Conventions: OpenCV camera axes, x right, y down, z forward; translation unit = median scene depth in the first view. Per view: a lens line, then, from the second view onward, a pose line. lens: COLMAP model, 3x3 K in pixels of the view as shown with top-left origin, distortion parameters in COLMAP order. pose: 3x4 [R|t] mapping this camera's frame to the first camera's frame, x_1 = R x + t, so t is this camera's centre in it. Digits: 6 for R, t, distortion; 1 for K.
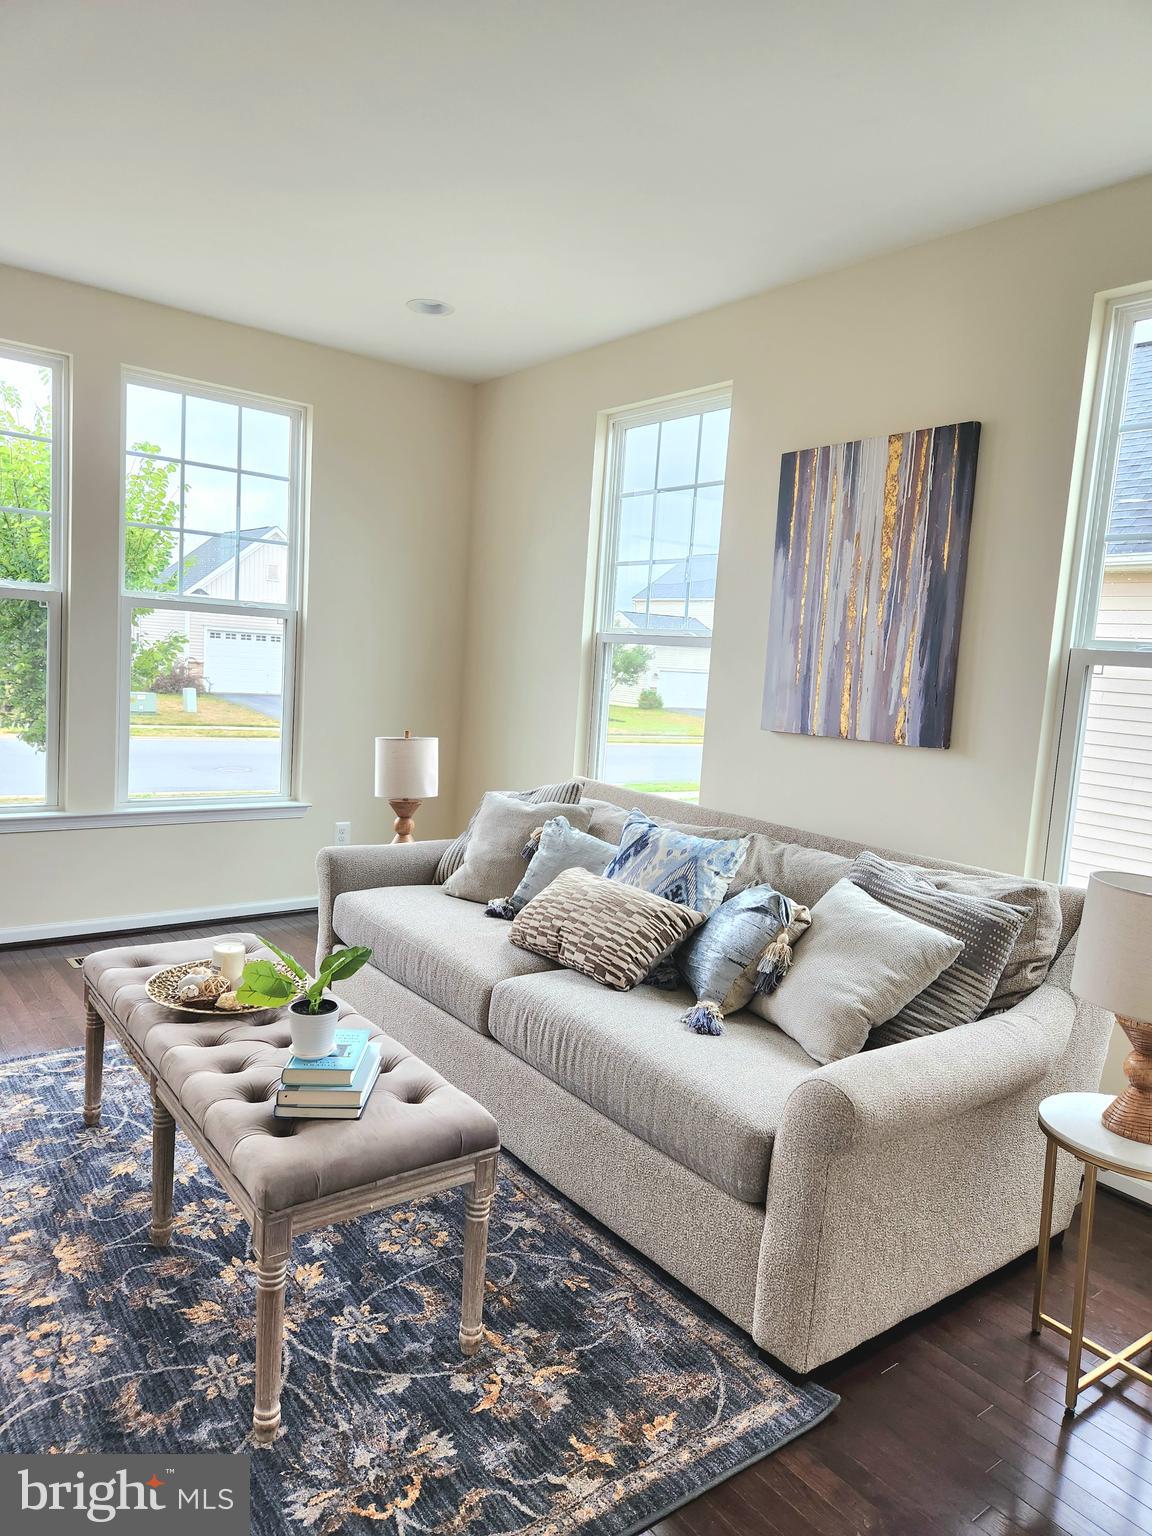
lens RADIAL K [[1043.7, 0, 579.0], [0, 1043.7, 756.5], [0, 0, 1]] dist [0.065335, -0.052923]
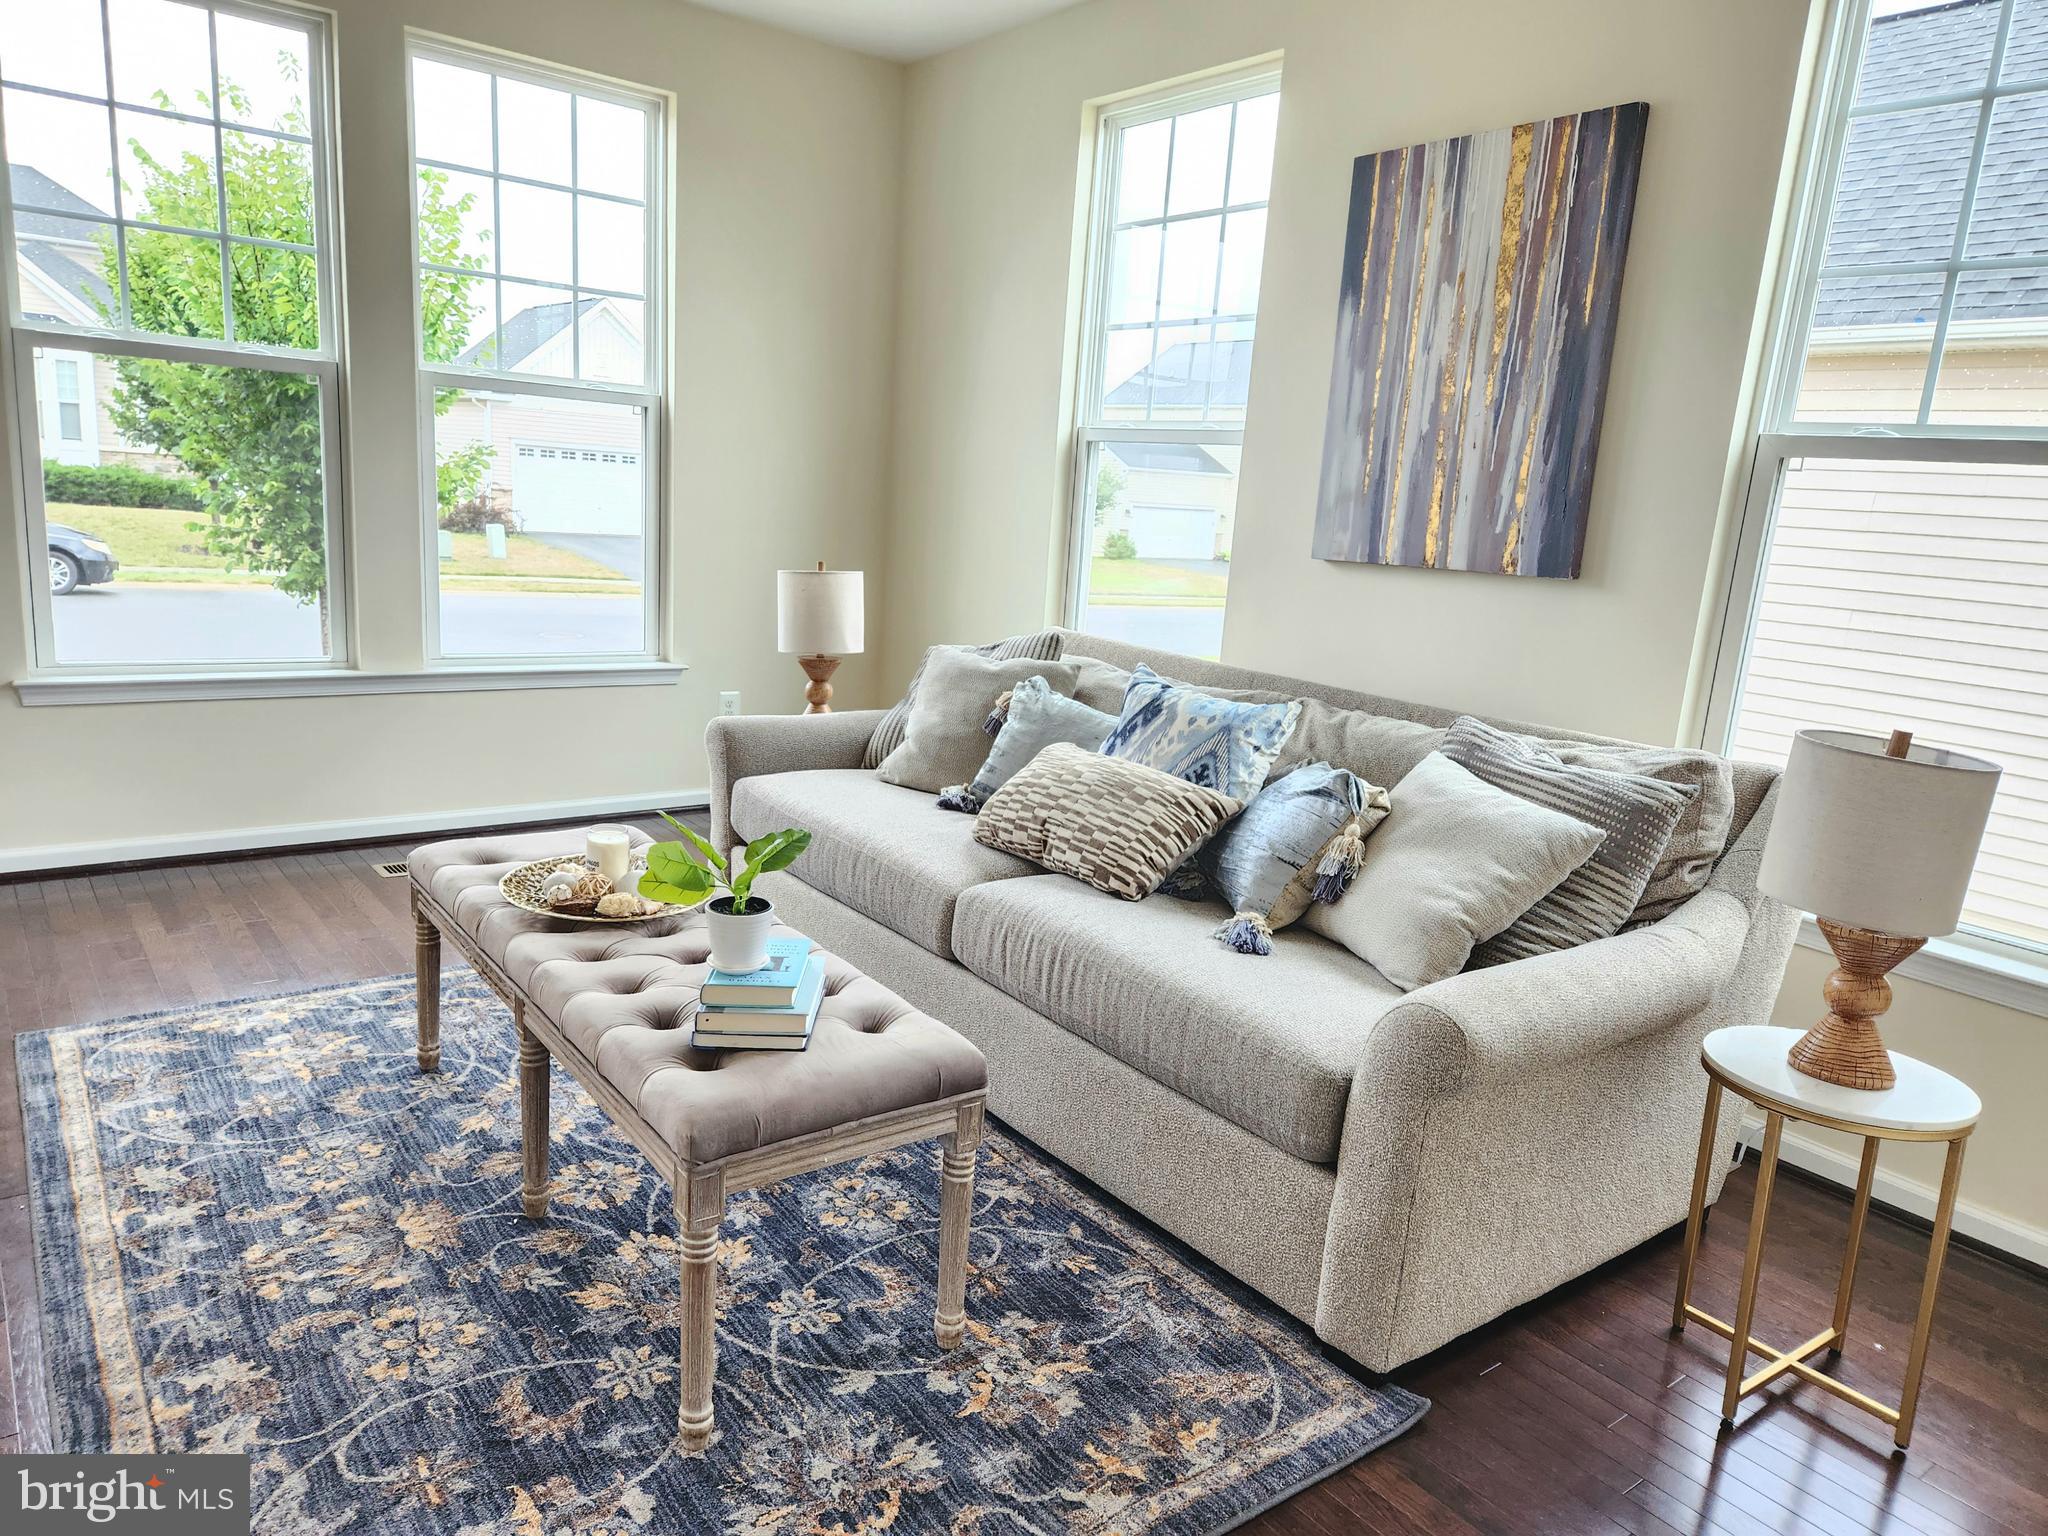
lens RADIAL K [[1391.7, 0, 1019.7], [0, 1391.7, 786.7], [0, 0, 1]] dist [0.065335, -0.052923]
pose [[0.999993, 0.003659, 0.001100, -0.039899], [-0.003761, 0.993434, 0.114344, 0.029786], [-0.000675, -0.114347, 0.993441, 0.022015]]
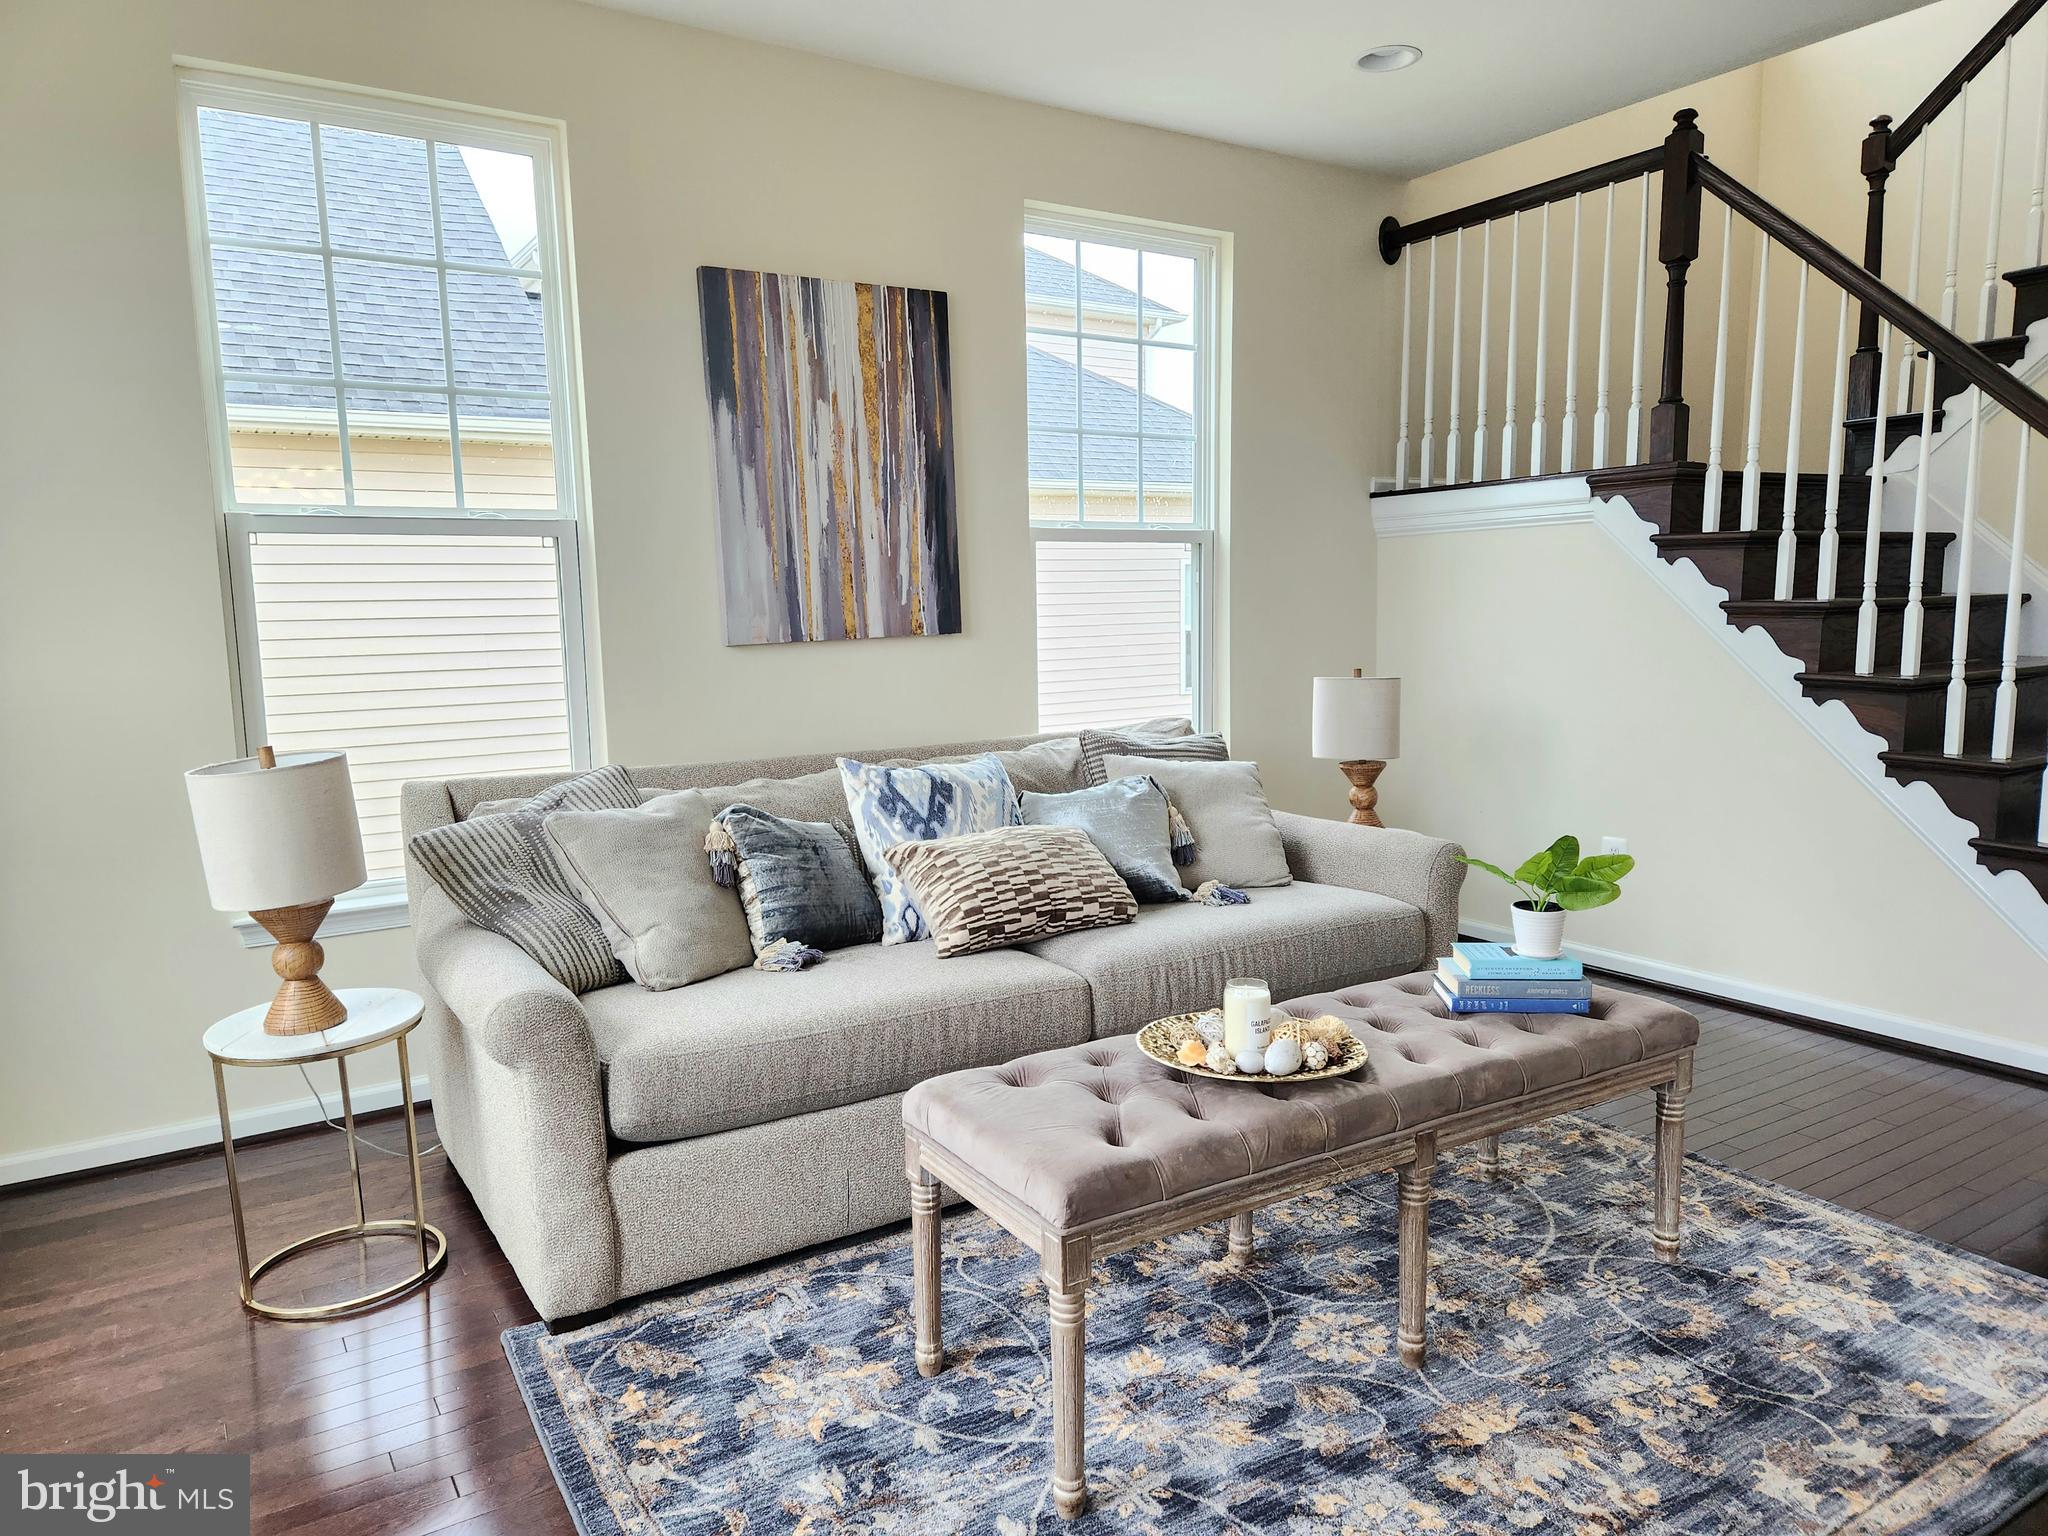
lens RADIAL K [[1391.7, 0, 1010.0], [0, 1391.7, 784.7], [0, 0, 1]] dist [0.065335, -0.052923]
pose [[0.071042, -0.194715, 0.978284, -1.097909], [0.122238, 0.975069, 0.185198, -0.120234], [-0.989955, 0.106427, 0.093073, 0.977996]]
